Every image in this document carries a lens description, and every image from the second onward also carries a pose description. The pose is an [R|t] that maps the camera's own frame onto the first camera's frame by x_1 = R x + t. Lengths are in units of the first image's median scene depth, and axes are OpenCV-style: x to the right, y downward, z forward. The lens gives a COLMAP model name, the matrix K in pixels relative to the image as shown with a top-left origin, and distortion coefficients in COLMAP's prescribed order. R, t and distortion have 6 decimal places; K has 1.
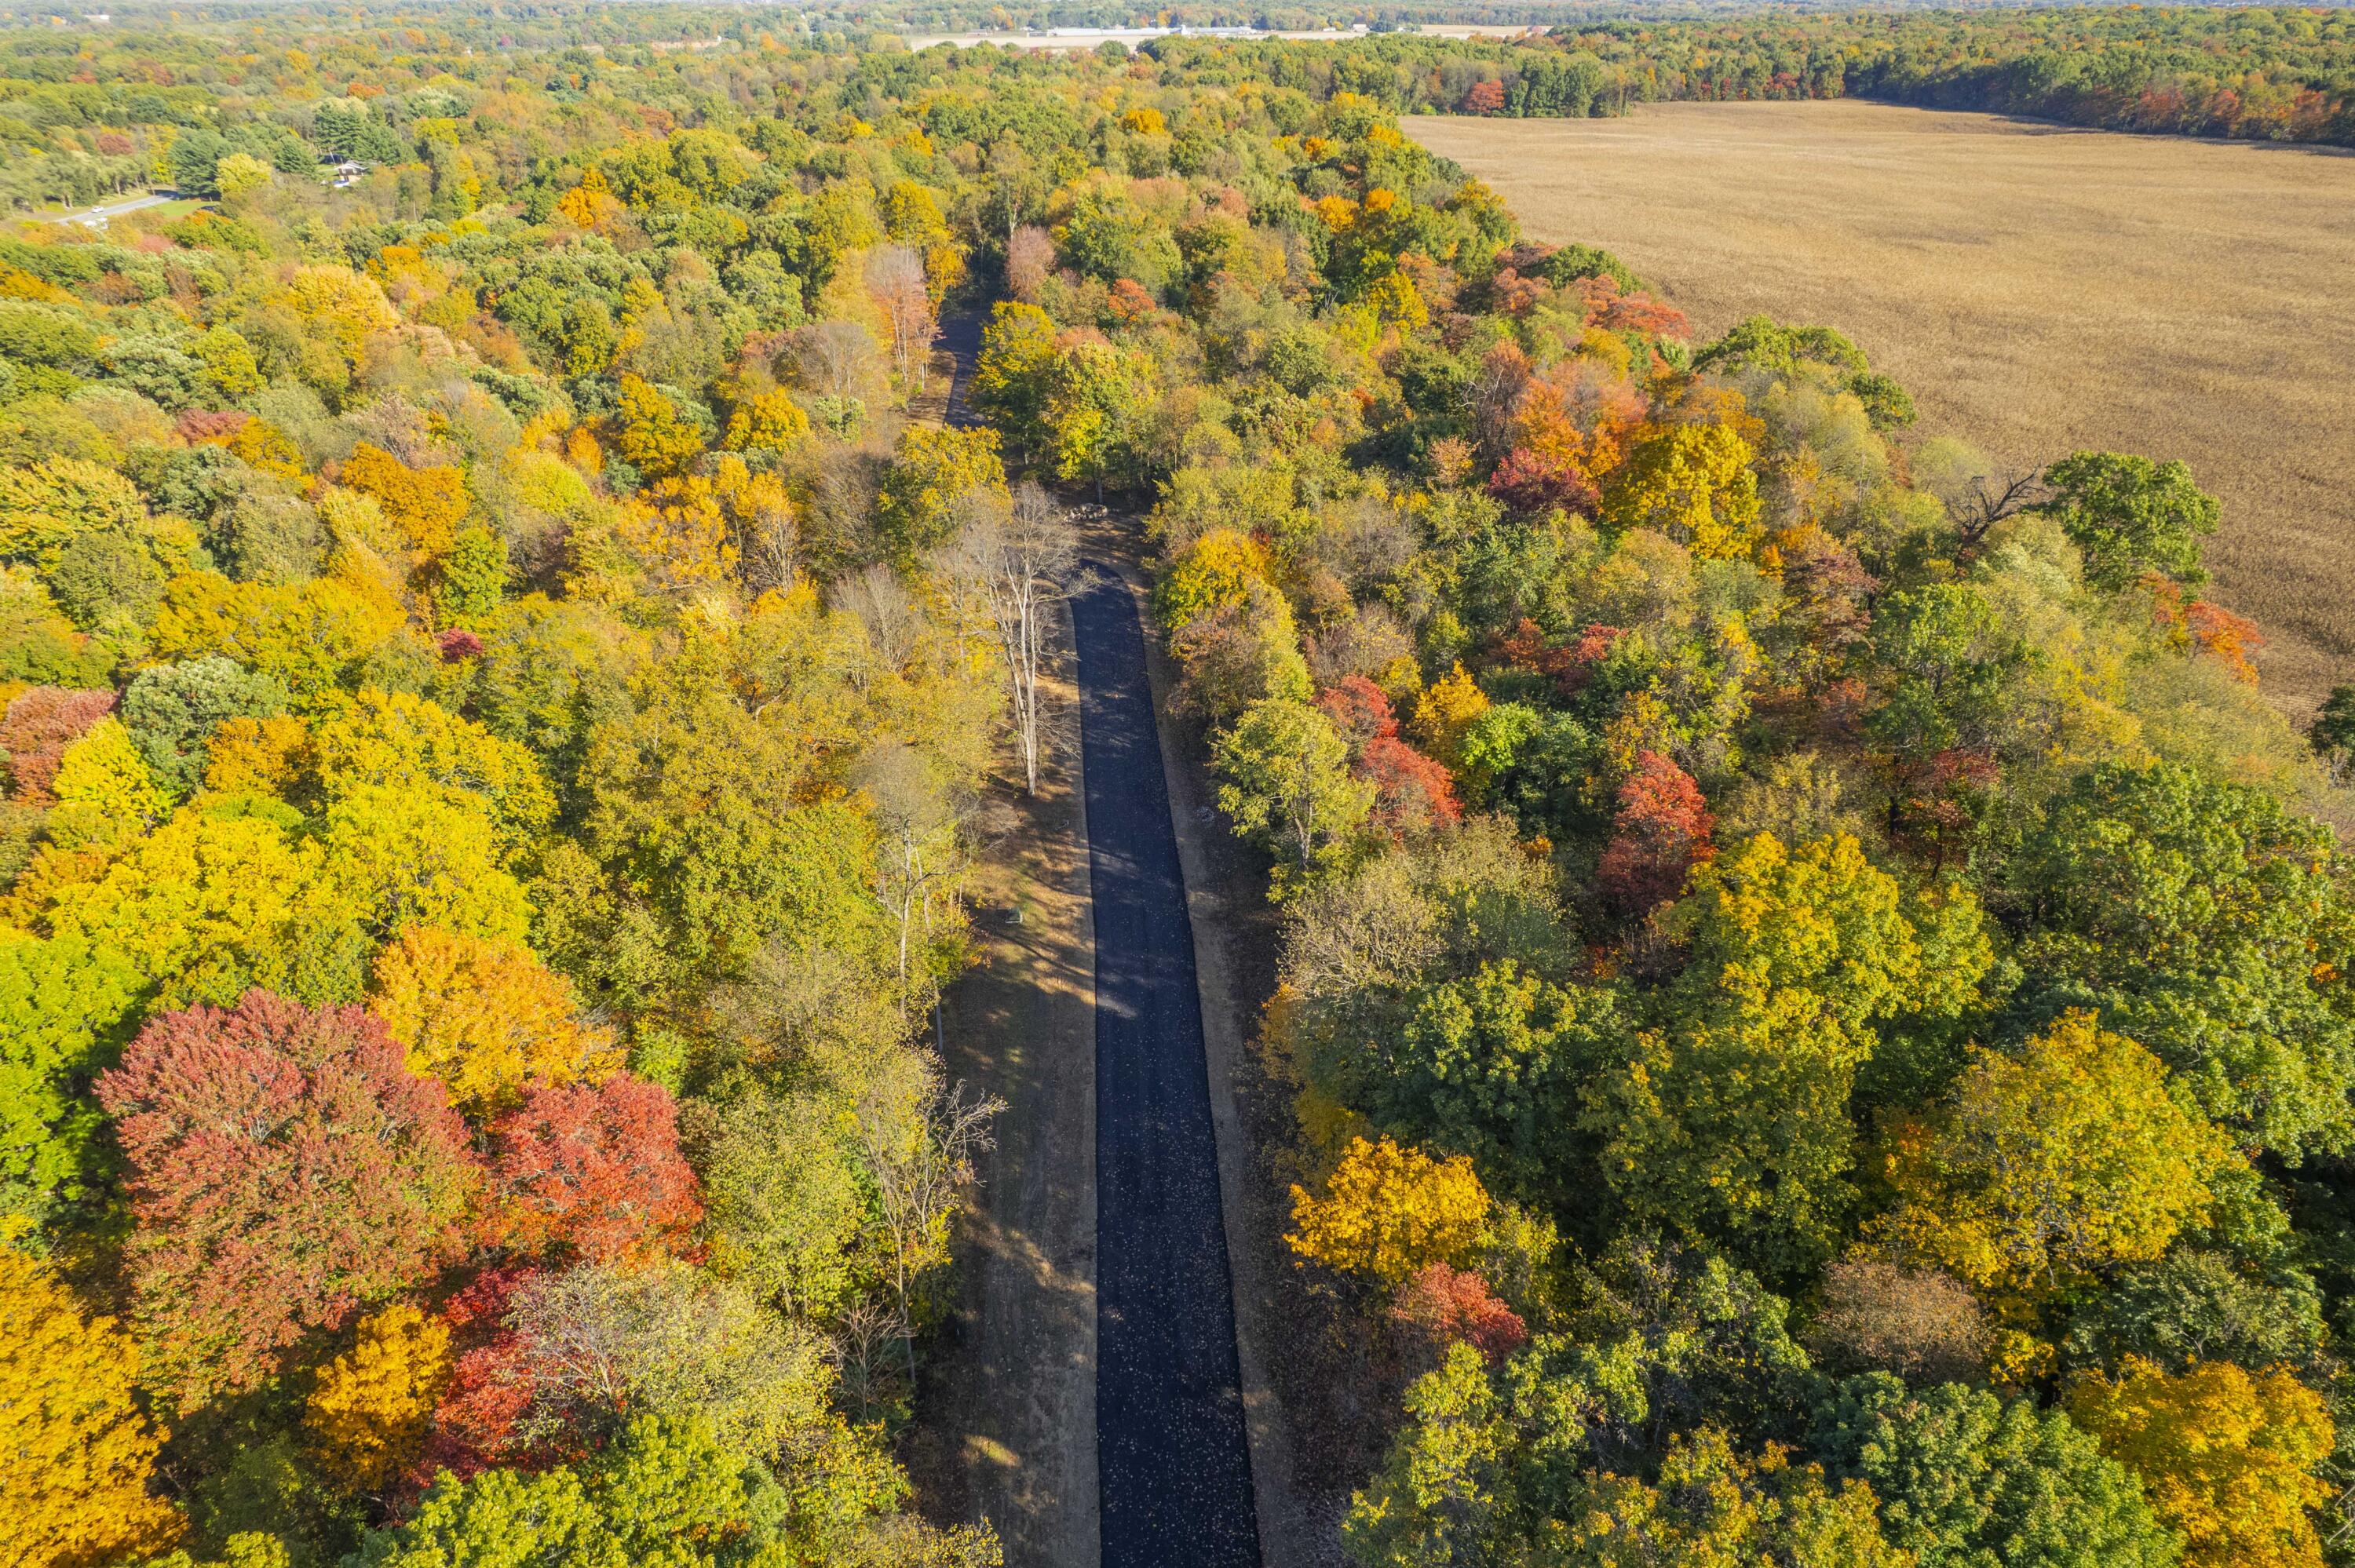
lens RADIAL K [[1499.1, 0, 1184.3], [0, 1499.1, 777.6], [0, 0, 1]] dist [-0.045727, 0.003204]
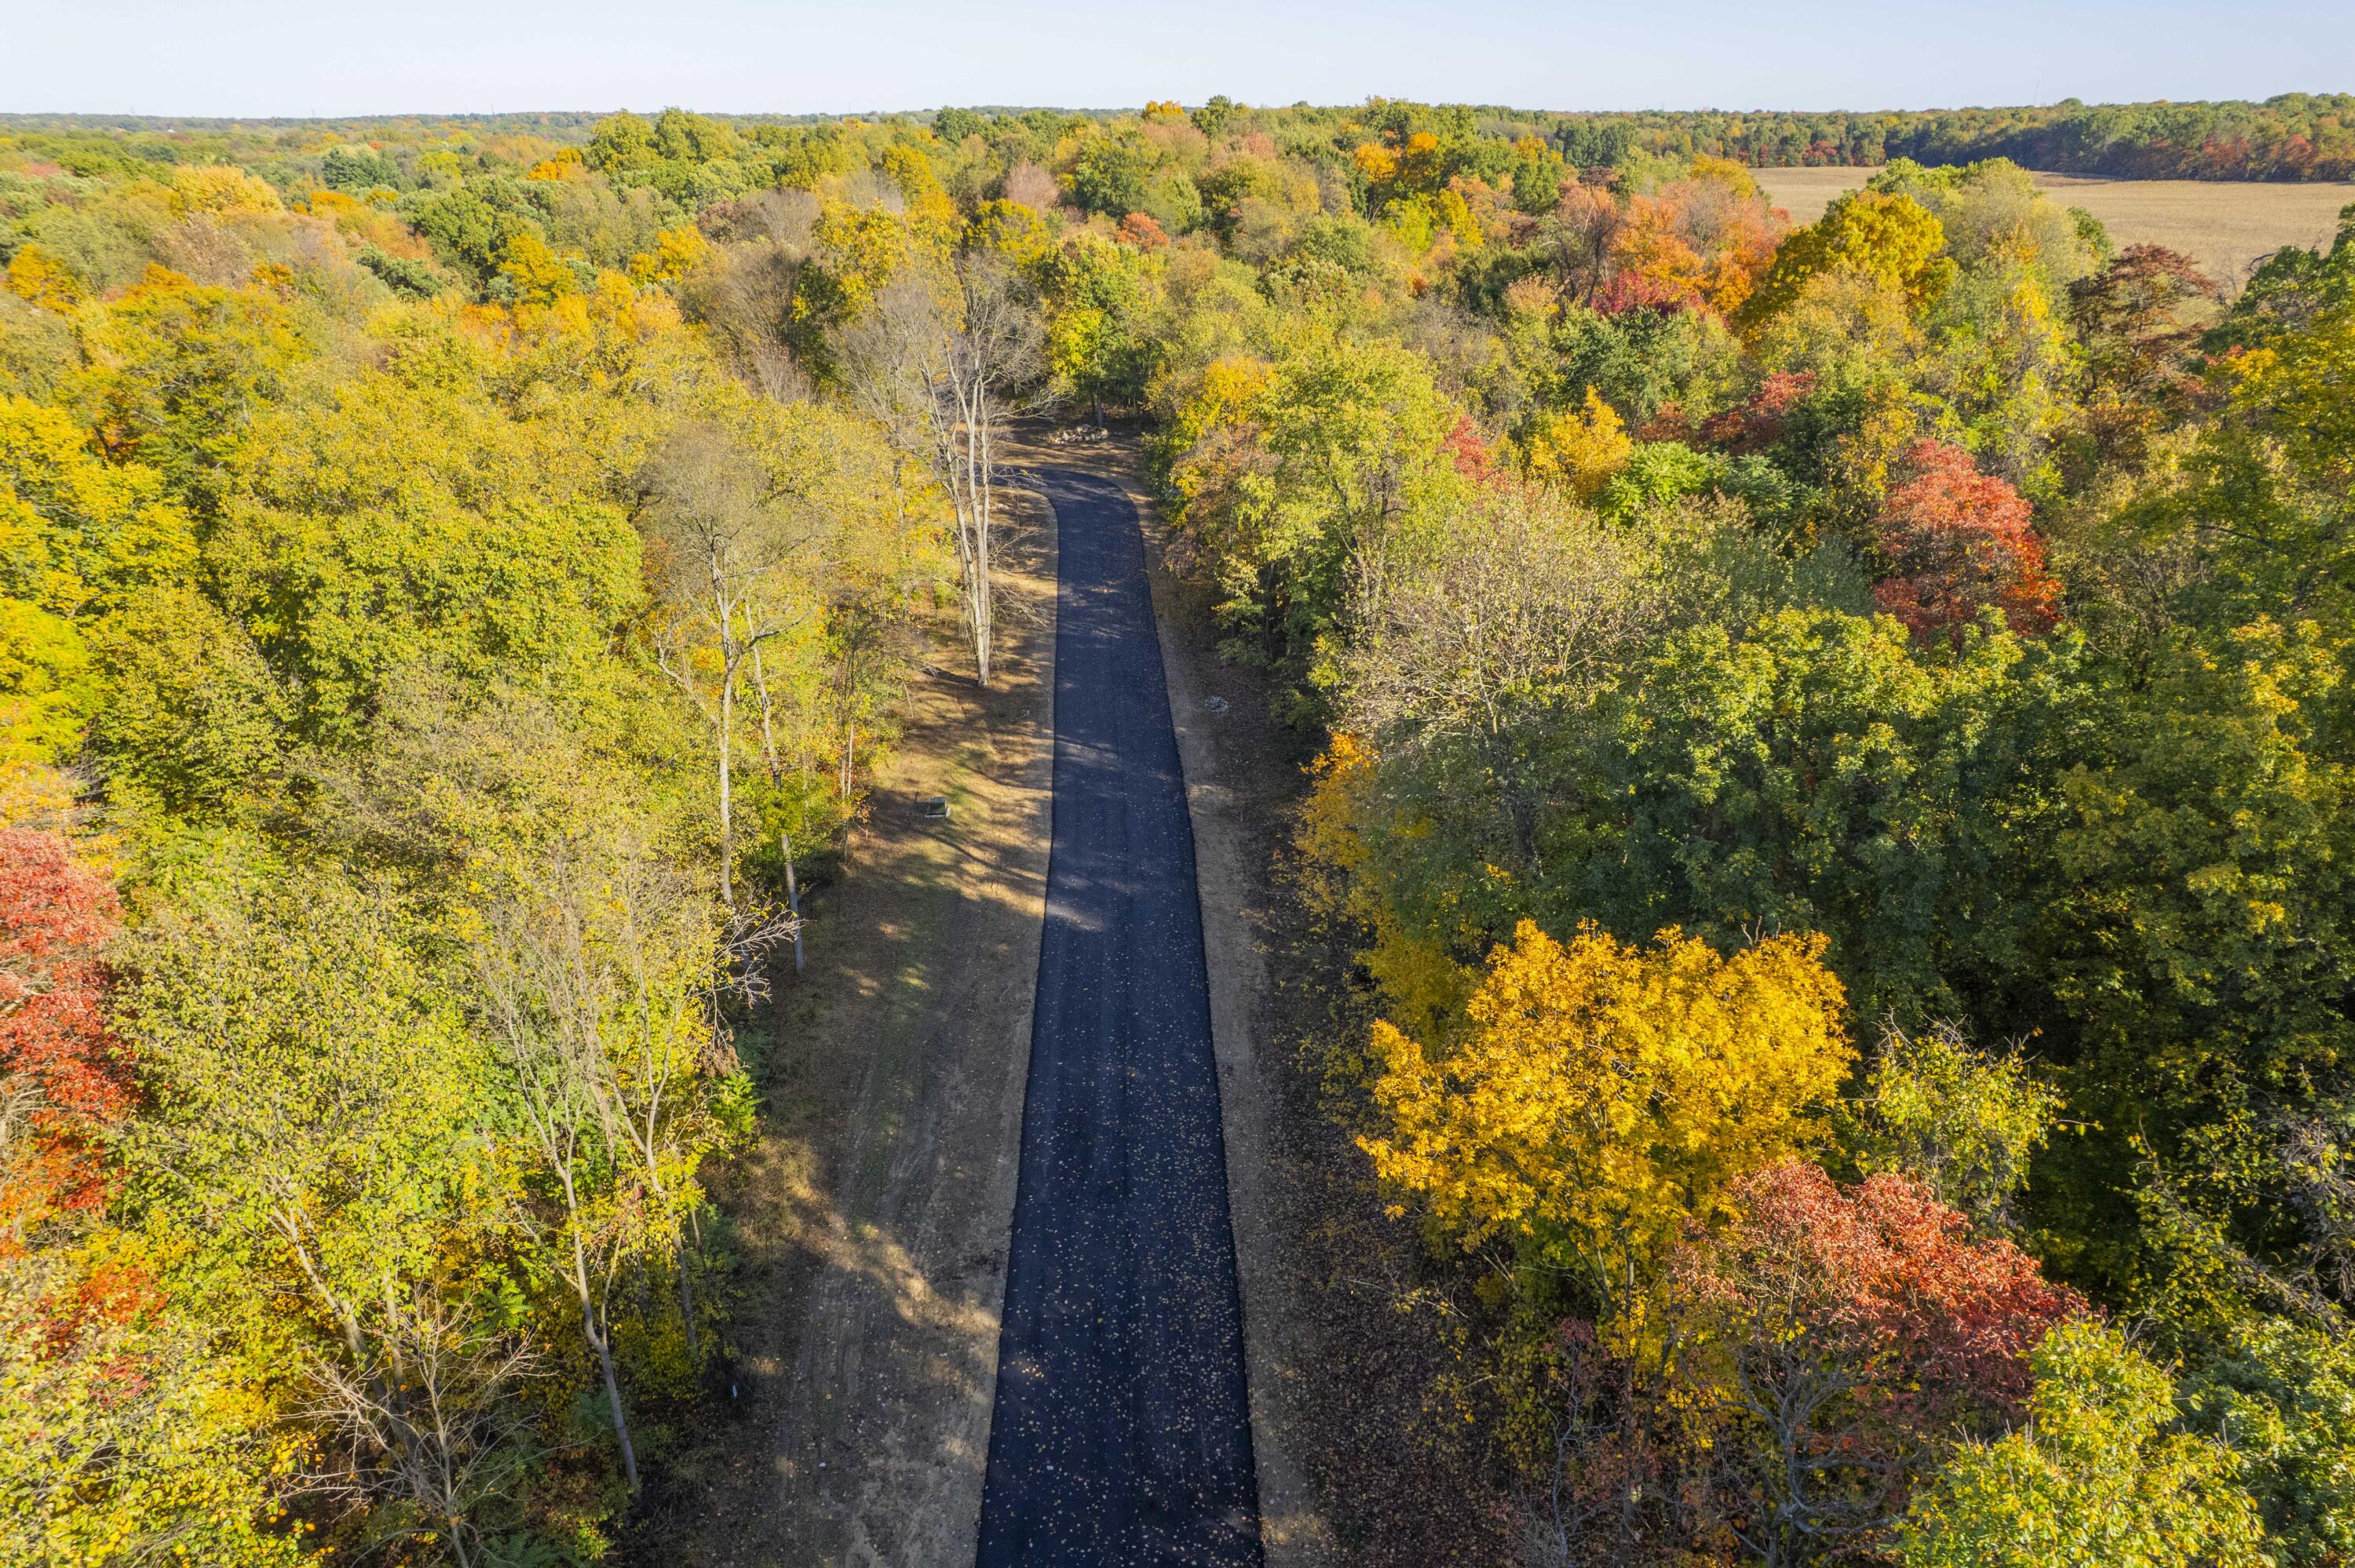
lens RADIAL K [[1499.1, 0, 1182.3], [0, 1499.1, 790.7], [0, 0, 1]] dist [-0.045727, 0.003204]
pose [[0.999807, 0.006905, -0.018413, 0.012595], [-0.008007, 0.998139, -0.060447, 0.123362], [0.017962, 0.060583, 0.998002, 0.300933]]
